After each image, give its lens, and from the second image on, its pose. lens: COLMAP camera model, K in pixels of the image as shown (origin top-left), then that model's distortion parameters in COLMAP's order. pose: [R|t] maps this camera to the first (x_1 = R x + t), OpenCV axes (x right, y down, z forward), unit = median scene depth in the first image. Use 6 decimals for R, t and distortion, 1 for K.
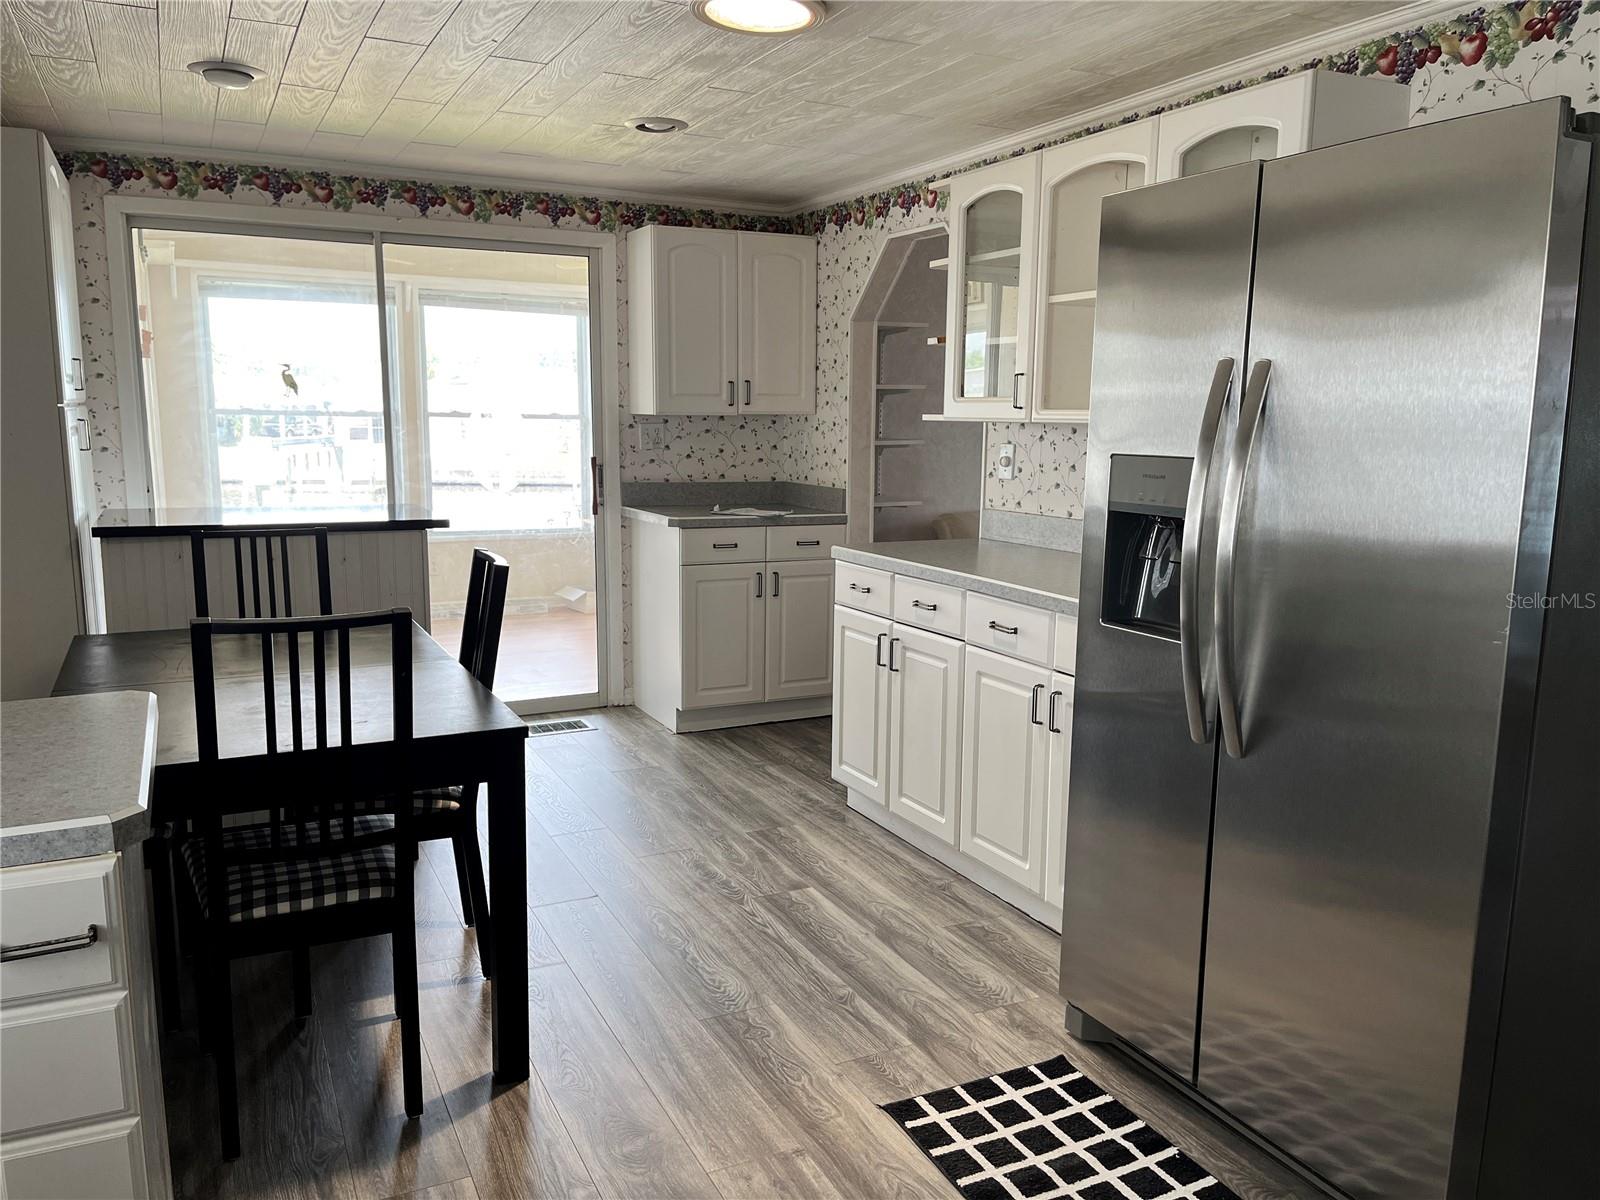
lens RADIAL K [[1214.3, 0, 803.5], [0, 1214.3, 607.1], [0, 0, 1]] dist [0.062693, -0.080585]
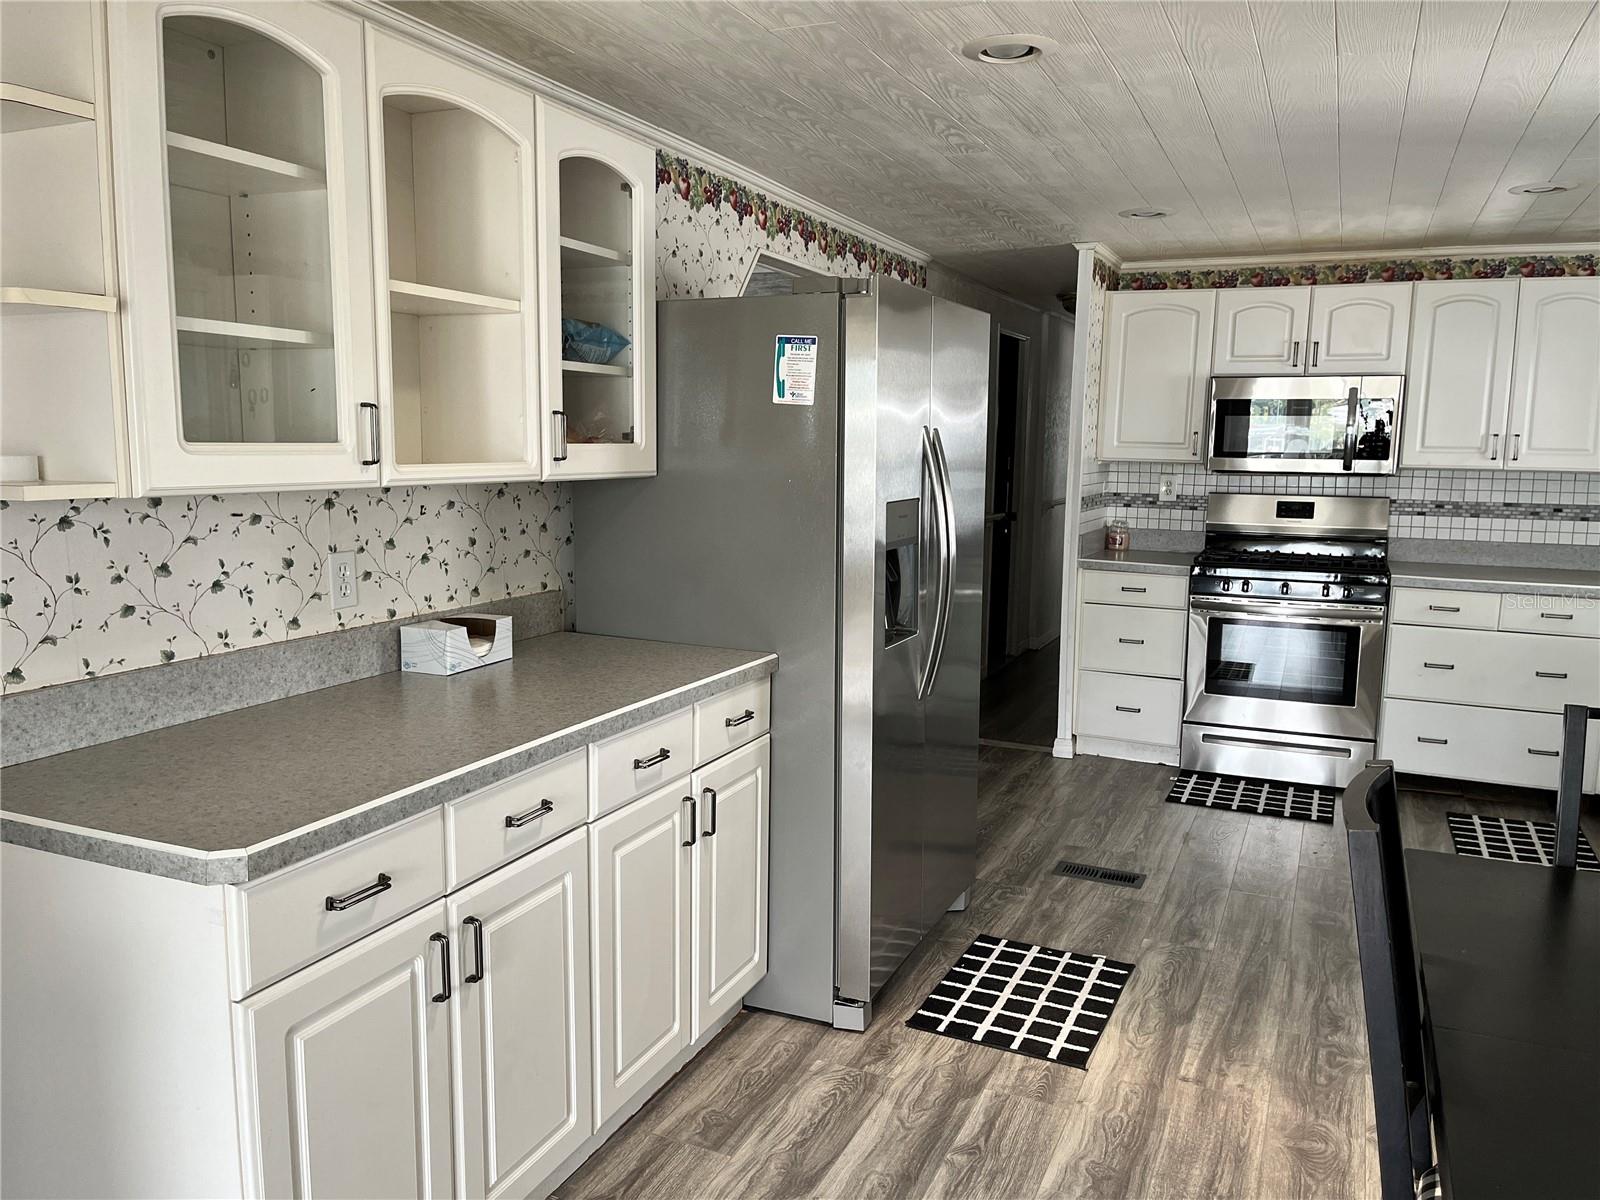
lens RADIAL K [[1214.3, 0, 799.0], [0, 1214.3, 605.3], [0, 0, 1]] dist [0.062693, -0.080585]
pose [[-0.642460, -0.106460, 0.758888, -0.585219], [0.104567, 0.968861, 0.224440, -0.295851], [-0.759151, 0.223548, -0.611323, 1.796754]]
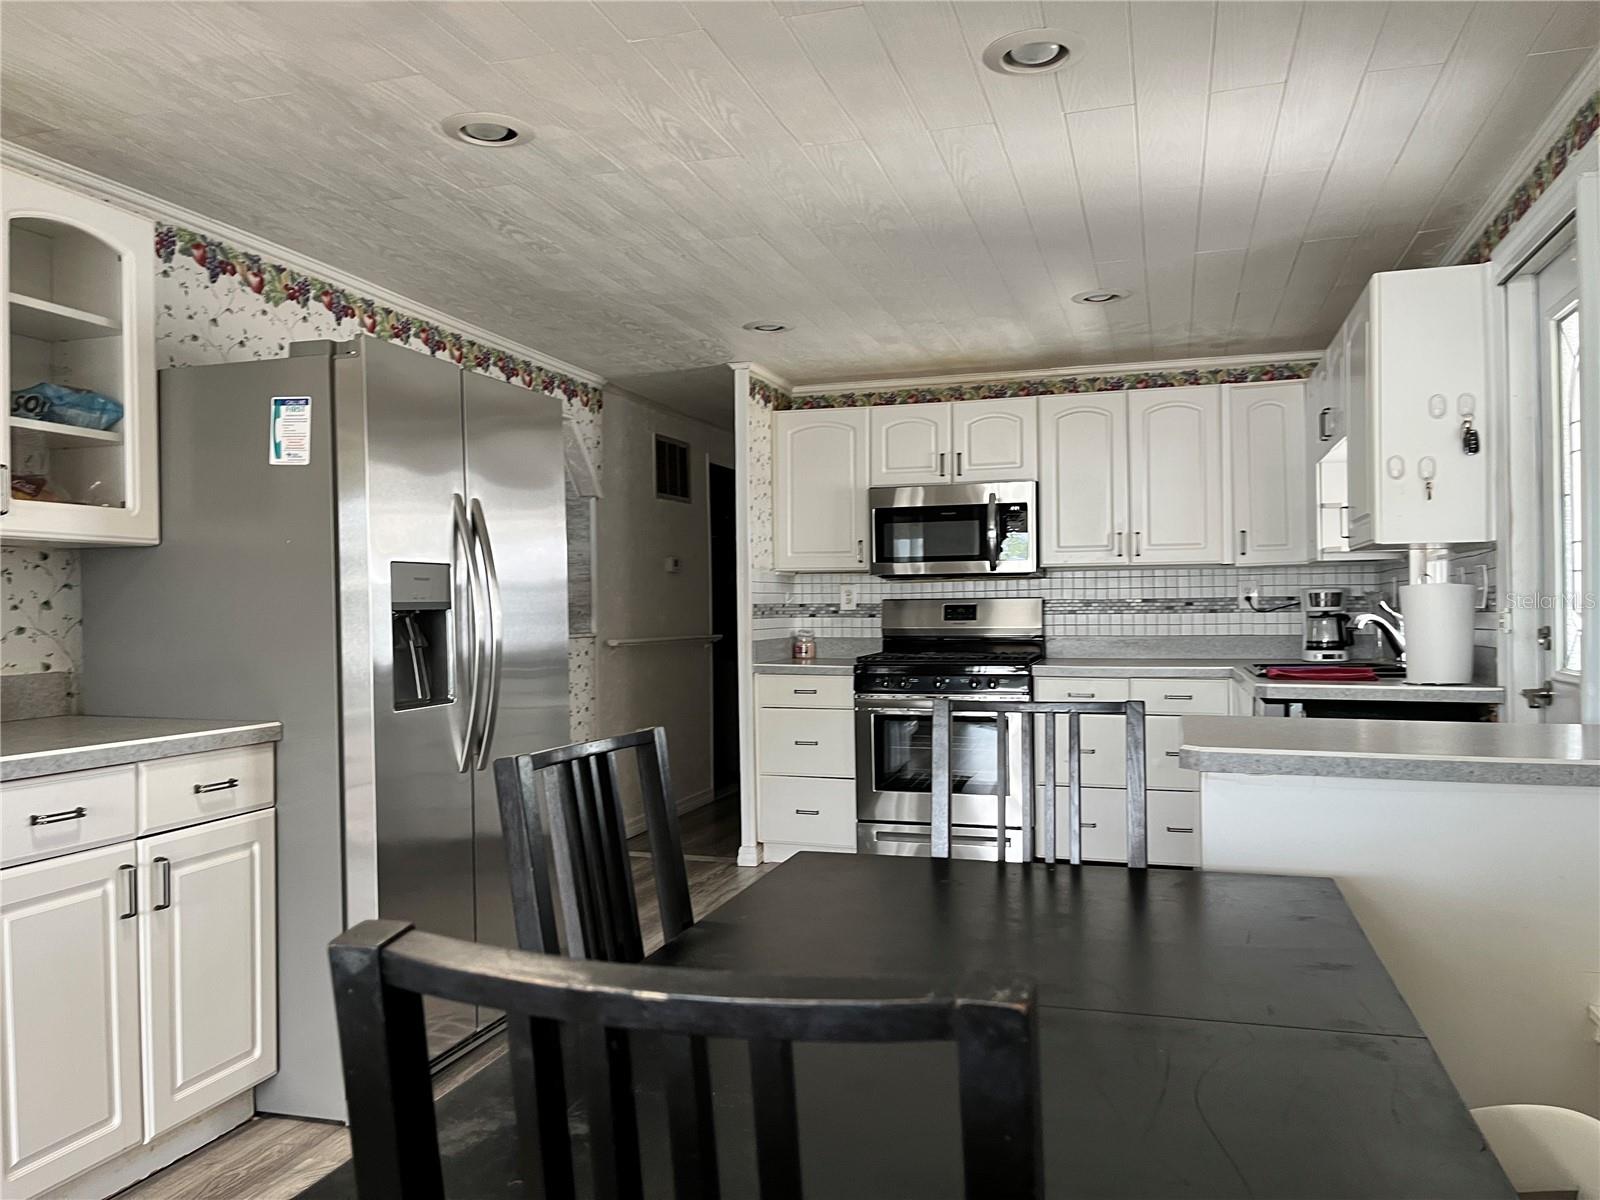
lens RADIAL K [[1214.3, 0, 793.3], [0, 1214.3, 608.7], [0, 0, 1]] dist [0.062693, -0.080585]
pose [[-0.728138, 0.014232, 0.685283, -0.815288], [0.118536, 0.987335, 0.105443, -0.155492], [-0.675103, 0.158007, -0.720603, 1.585652]]
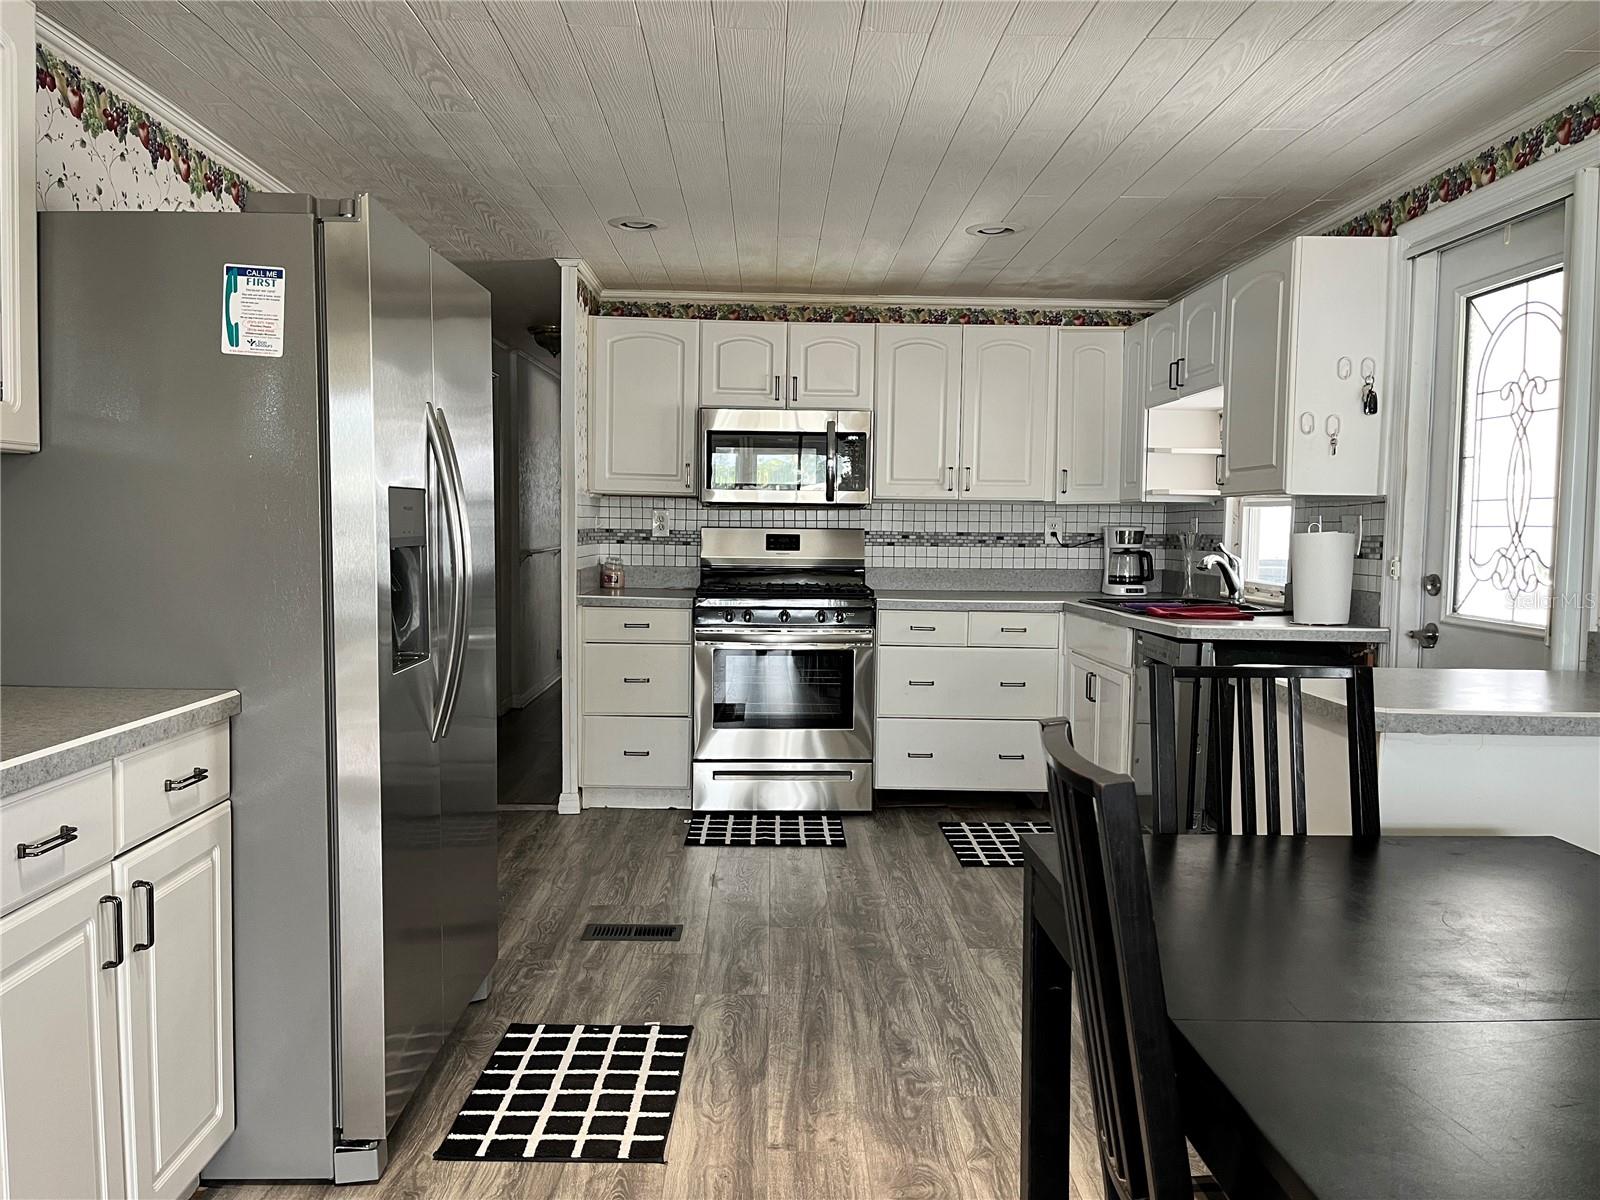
lens RADIAL K [[1214.3, 0, 805.2], [0, 1214.3, 595.5], [0, 0, 1]] dist [0.062693, -0.080585]
pose [[-0.911205, -0.029477, 0.410897, -0.415482], [0.055522, 0.979548, 0.193397, -0.202921], [-0.408194, 0.199039, -0.890933, 1.710238]]
